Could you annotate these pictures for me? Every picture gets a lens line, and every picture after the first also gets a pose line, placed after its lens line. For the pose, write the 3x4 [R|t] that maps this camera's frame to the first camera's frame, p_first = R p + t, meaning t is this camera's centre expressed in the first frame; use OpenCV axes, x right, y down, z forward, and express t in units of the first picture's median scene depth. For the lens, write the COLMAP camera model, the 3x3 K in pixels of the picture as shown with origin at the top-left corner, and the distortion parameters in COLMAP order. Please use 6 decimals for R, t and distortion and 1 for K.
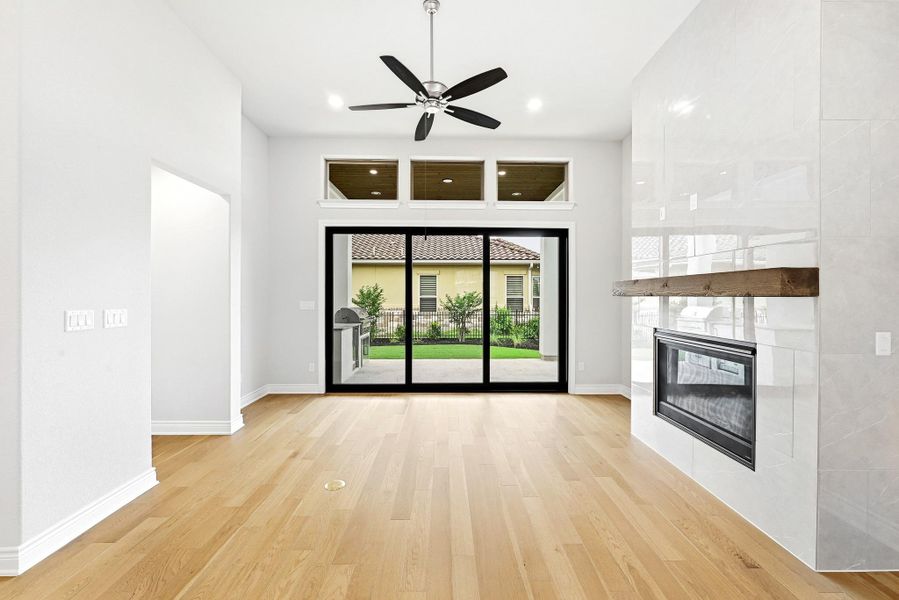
lens RADIAL K [[363.2, 0, 449.2], [0, 363.2, 295.5], [0, 0, 1]] dist [0.000662, 0.000203]
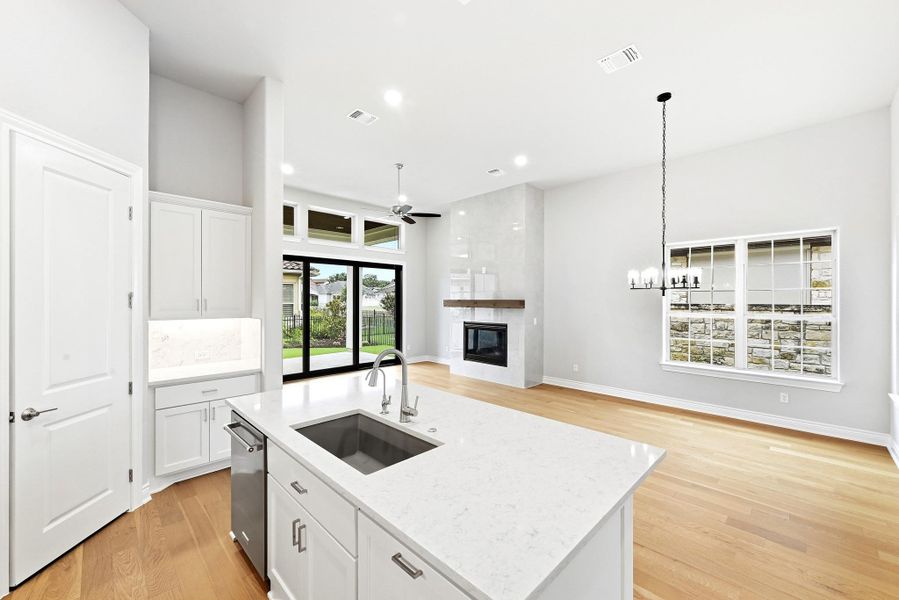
lens RADIAL K [[357.3, 0, 451.1], [0, 357.3, 298.9], [0, 0, 1]] dist [-0.000486, -0.000219]
pose [[0.720809, 0.000463, 0.693133, -0.924780], [-0.000804, 1.000000, 0.000169, -0.043292], [-0.693133, -0.000679, 0.720809, -0.480396]]
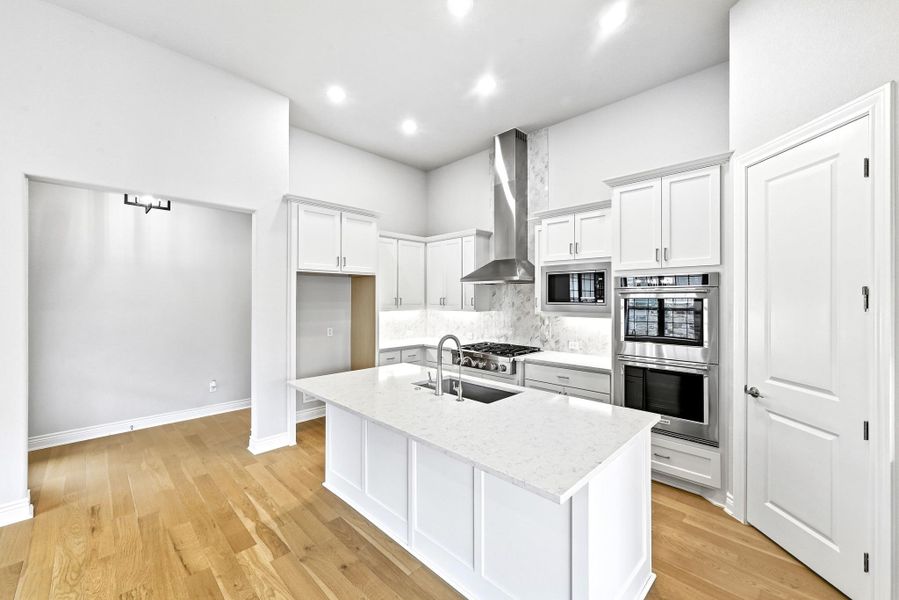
lens RADIAL K [[357.3, 0, 451.1], [0, 357.3, 298.9], [0, 0, 1]] dist [-0.000486, -0.000219]
pose [[-0.712867, -0.003450, -0.701290, -0.169252], [-0.003352, 0.999993, -0.001512, -0.037529], [0.701291, 0.001273, -0.712874, 0.419703]]
